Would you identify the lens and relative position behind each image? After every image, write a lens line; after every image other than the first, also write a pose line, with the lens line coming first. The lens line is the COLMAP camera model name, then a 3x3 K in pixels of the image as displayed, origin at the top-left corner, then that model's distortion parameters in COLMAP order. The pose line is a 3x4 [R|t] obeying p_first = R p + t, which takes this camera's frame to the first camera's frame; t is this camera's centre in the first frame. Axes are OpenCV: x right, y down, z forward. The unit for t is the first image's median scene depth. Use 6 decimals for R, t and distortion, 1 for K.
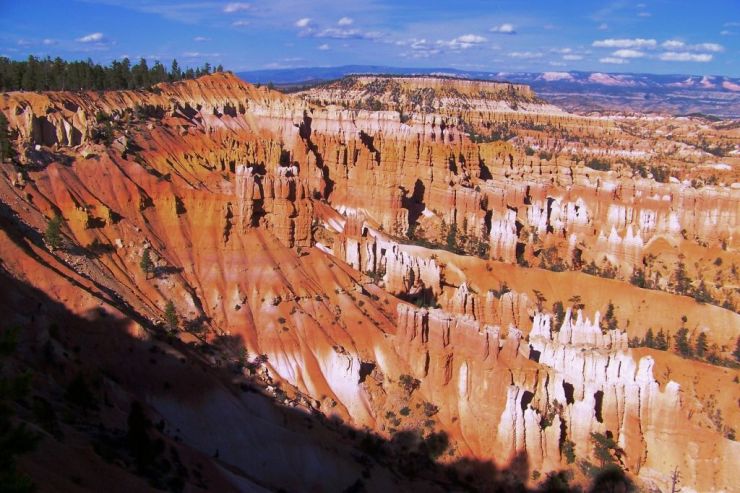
lens RADIAL K [[779.0, 0, 377.1], [0, 779.0, 250.1], [0, 0, 1]] dist [-0.255434, 0.341003]
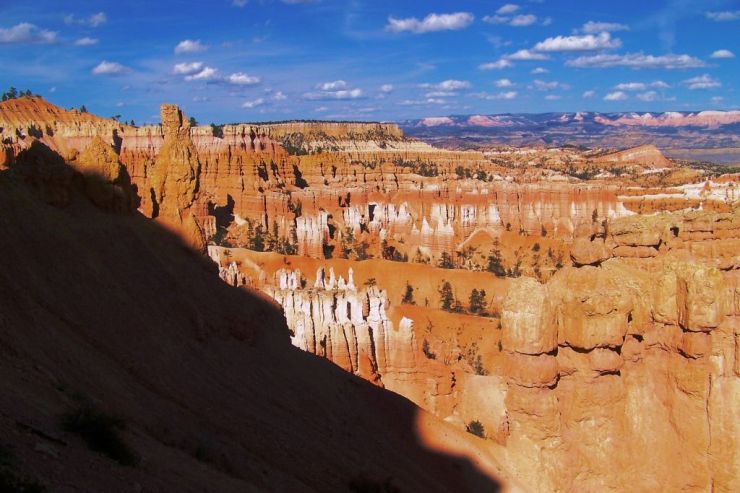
lens RADIAL K [[779.0, 0, 377.1], [0, 779.0, 250.1], [0, 0, 1]] dist [-0.255434, 0.341003]
pose [[0.987658, -0.072513, 0.138830, 0.095068], [0.081703, 0.994746, -0.061678, 0.061933], [-0.133628, 0.072260, 0.988394, 0.004989]]
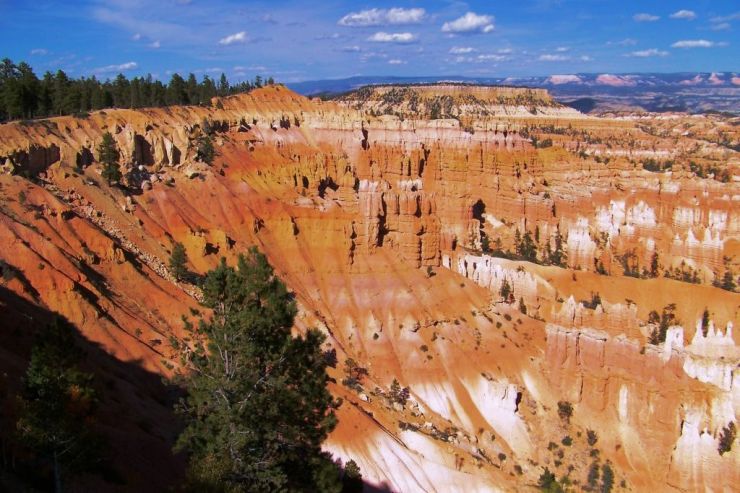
lens RADIAL K [[779.0, 0, 377.1], [0, 779.0, 250.1], [0, 0, 1]] dist [-0.255434, 0.341003]
pose [[0.999156, -0.037364, -0.017074, -0.065485], [0.037139, 0.999221, -0.013352, -0.006149], [0.017559, 0.012707, 0.999765, 0.033482]]
